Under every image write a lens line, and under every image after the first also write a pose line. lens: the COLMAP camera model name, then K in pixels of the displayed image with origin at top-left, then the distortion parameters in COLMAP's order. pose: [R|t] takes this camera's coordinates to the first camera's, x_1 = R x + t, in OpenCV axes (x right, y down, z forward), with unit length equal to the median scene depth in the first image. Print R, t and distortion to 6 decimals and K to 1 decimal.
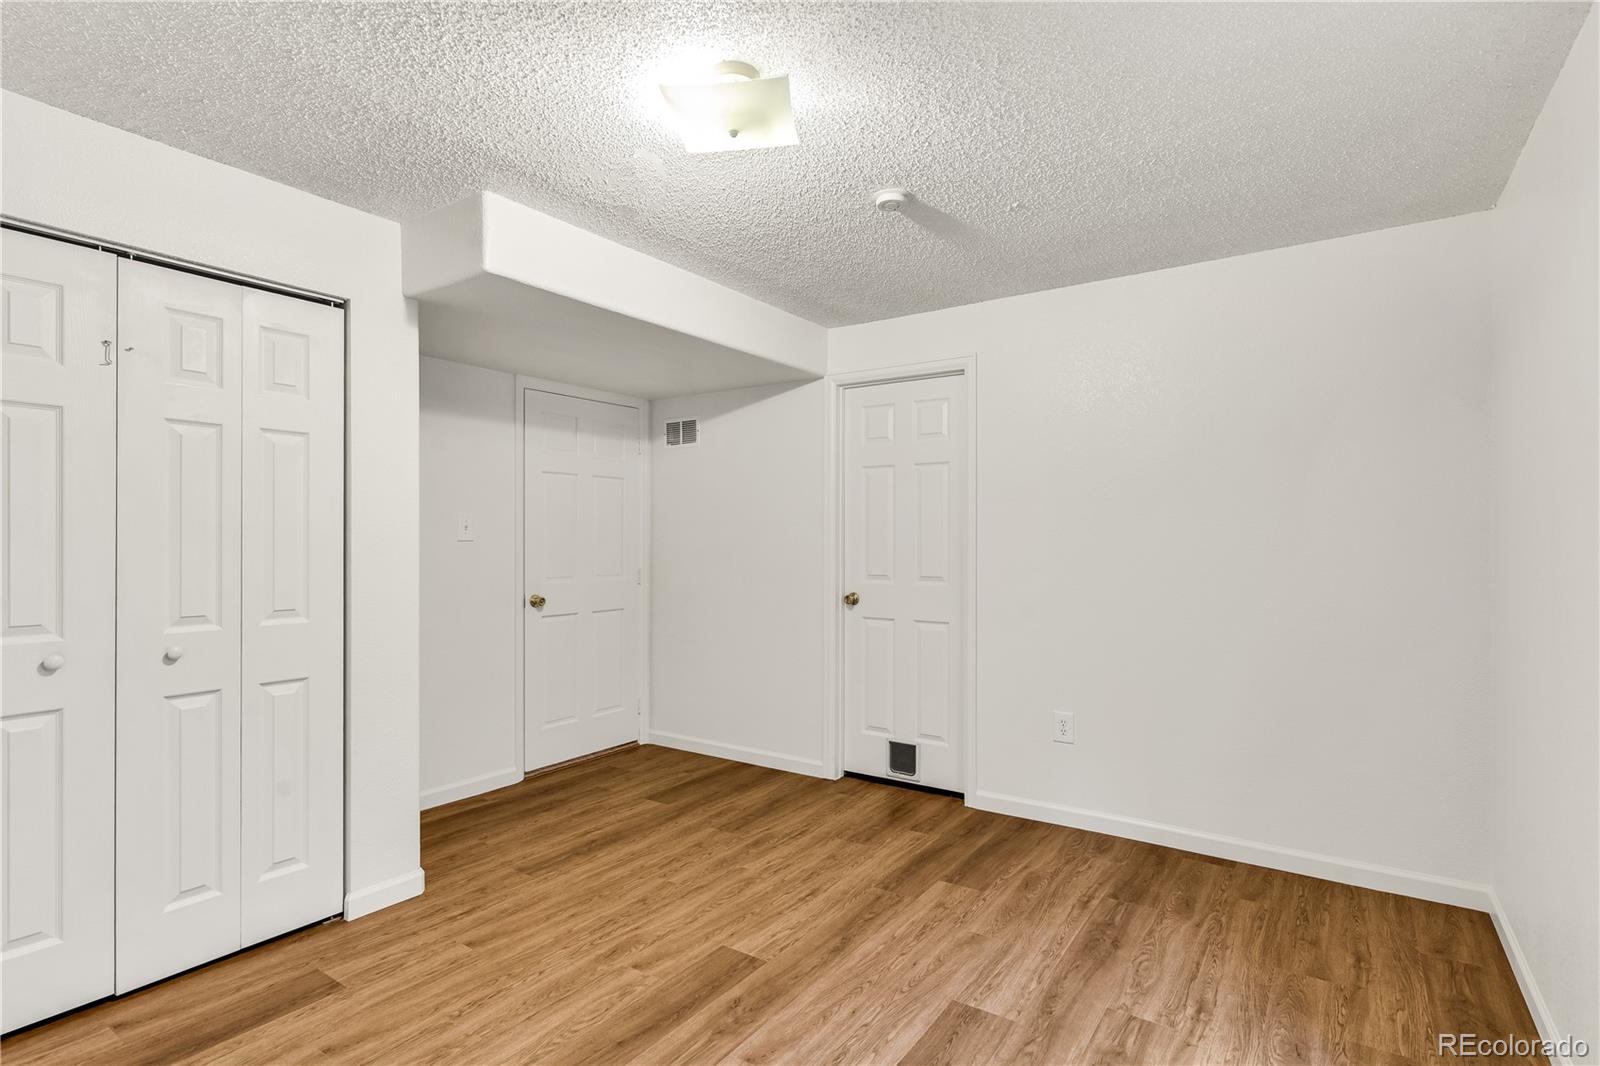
lens RADIAL K [[808.0, 0, 809.4], [0, 808.0, 540.5], [0, 0, 1]] dist [0.000598, -0.000484]
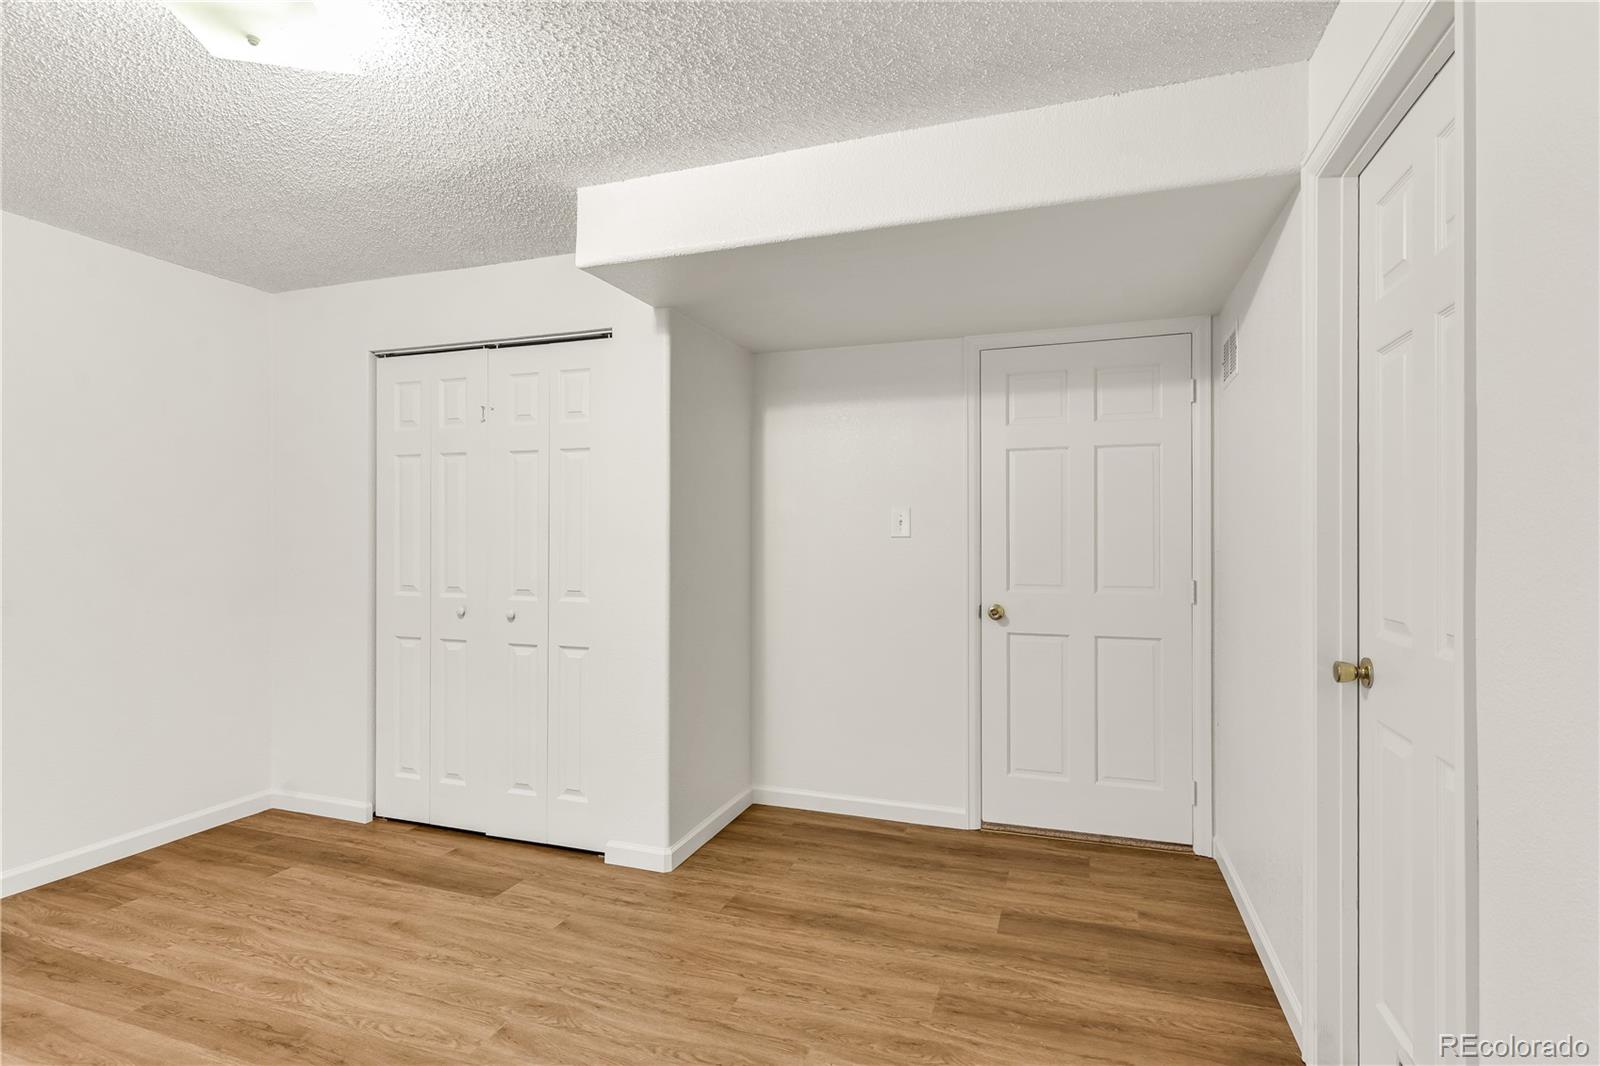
lens RADIAL K [[808.0, 0, 809.4], [0, 808.0, 540.5], [0, 0, 1]] dist [0.000598, -0.000484]
pose [[0.240679, -0.001090, -0.970604, 0.477506], [-0.002137, 0.999996, -0.001653, 0.006316], [0.970602, 0.002472, 0.240676, 0.761207]]
